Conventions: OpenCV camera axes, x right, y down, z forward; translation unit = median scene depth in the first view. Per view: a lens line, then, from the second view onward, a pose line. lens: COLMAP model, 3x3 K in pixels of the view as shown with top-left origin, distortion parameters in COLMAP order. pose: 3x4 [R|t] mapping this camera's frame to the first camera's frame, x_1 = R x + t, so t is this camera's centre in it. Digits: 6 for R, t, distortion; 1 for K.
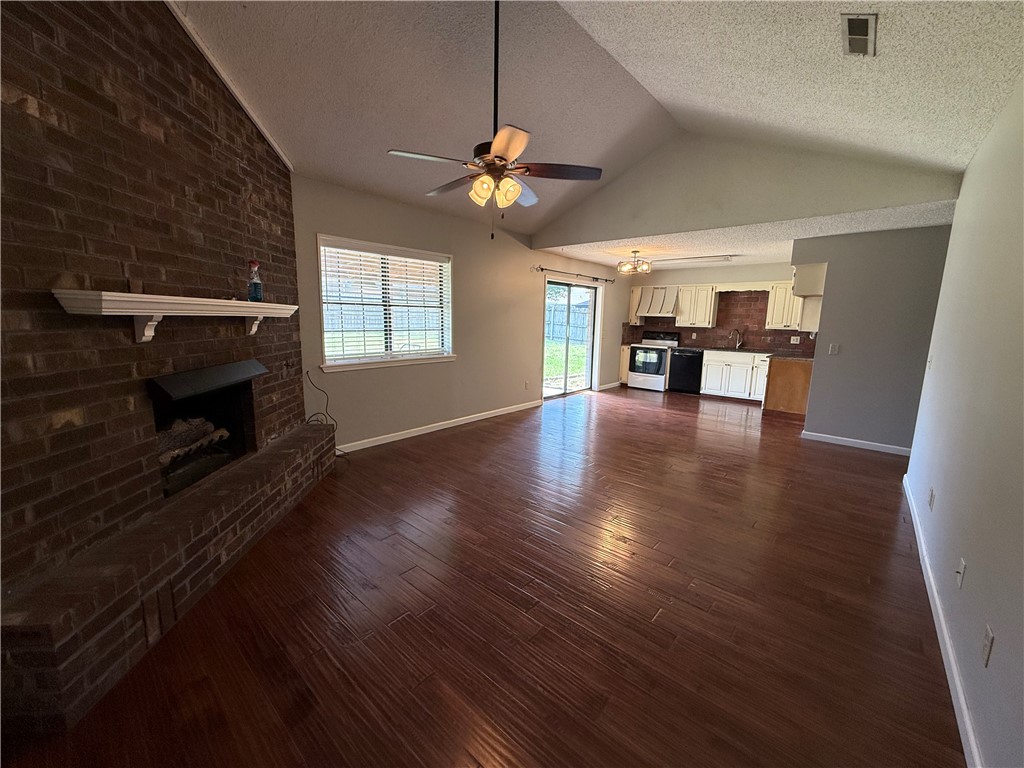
lens RADIAL K [[407.9, 0, 509.9], [0, 407.9, 381.9], [0, 0, 1]] dist [-0.002085, -0.000385]
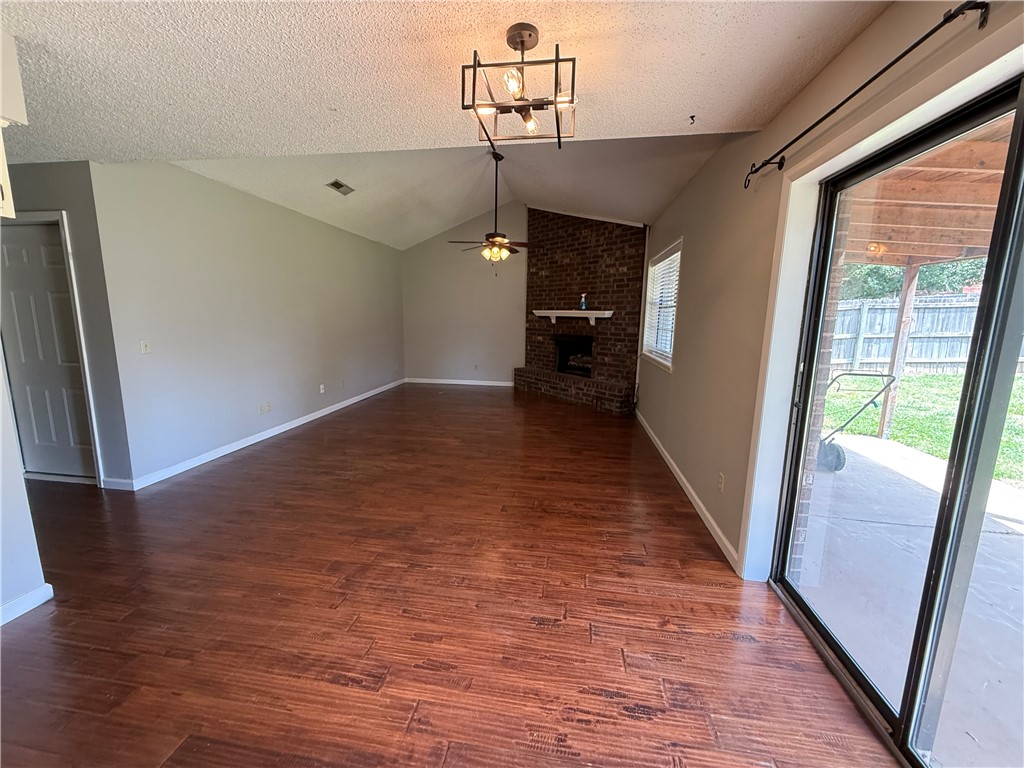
lens RADIAL K [[407.9, 0, 506.5], [0, 407.9, 381.2], [0, 0, 1]] dist [-0.002085, -0.000385]
pose [[-0.847034, 0.057088, -0.528464, 0.584985], [-0.110623, 0.953513, 0.280314, -0.241274], [0.519900, 0.295896, -0.801342, 1.600485]]
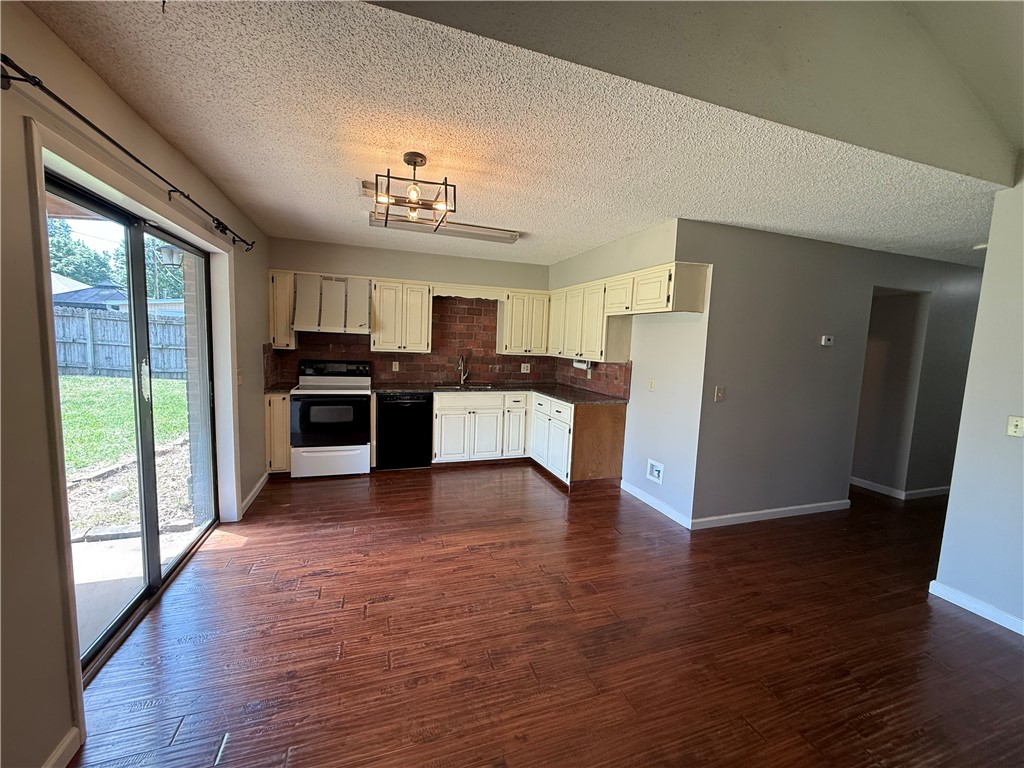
lens RADIAL K [[407.9, 0, 506.4], [0, 407.9, 379.5], [0, 0, 1]] dist [-0.002085, -0.000385]
pose [[0.507535, -0.081759, 0.857744, 0.032667], [0.106361, 0.993819, 0.031794, -0.167069], [-0.855042, 0.075094, 0.513093, 0.971936]]
